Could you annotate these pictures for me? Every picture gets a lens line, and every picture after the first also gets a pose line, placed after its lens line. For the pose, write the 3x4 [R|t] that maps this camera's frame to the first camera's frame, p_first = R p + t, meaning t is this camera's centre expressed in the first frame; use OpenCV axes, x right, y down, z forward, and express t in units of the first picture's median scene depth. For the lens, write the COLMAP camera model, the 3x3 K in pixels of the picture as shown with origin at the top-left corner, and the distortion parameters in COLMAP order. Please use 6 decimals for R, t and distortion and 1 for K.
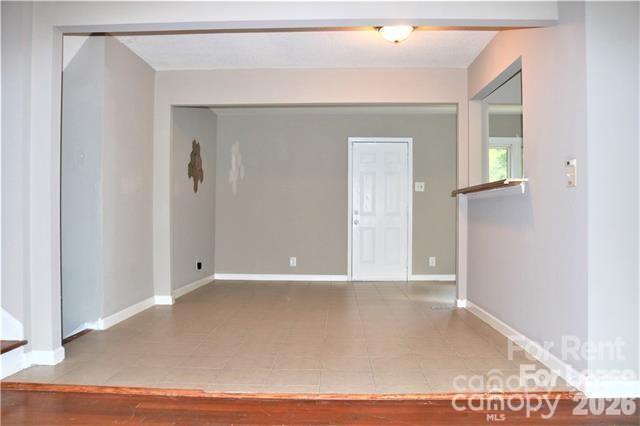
lens RADIAL K [[529.5, 0, 319.1], [0, 529.5, 216.6], [0, 0, 1]] dist [-0.153762, 0.129984]
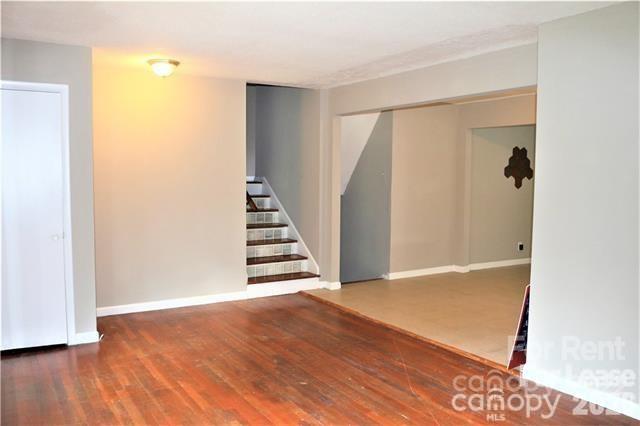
lens RADIAL K [[529.5, 0, 319.1], [0, 529.5, 216.6], [0, 0, 1]] dist [-0.153762, 0.129984]
pose [[0.559422, 0.063840, -0.826421, 0.680642], [-0.008998, 0.997439, 0.070960, -0.081453], [0.828834, -0.032260, 0.558563, -0.100049]]
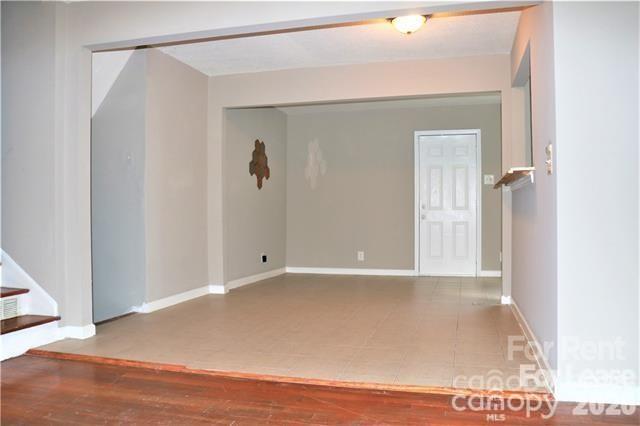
lens RADIAL K [[529.5, 0, 319.1], [0, 529.5, 216.6], [0, 0, 1]] dist [-0.153762, 0.129984]
pose [[0.972498, -0.004639, -0.232866, 0.166297], [0.005894, 0.999972, 0.004697, 0.007052], [0.232838, -0.005940, 0.972497, -0.002502]]
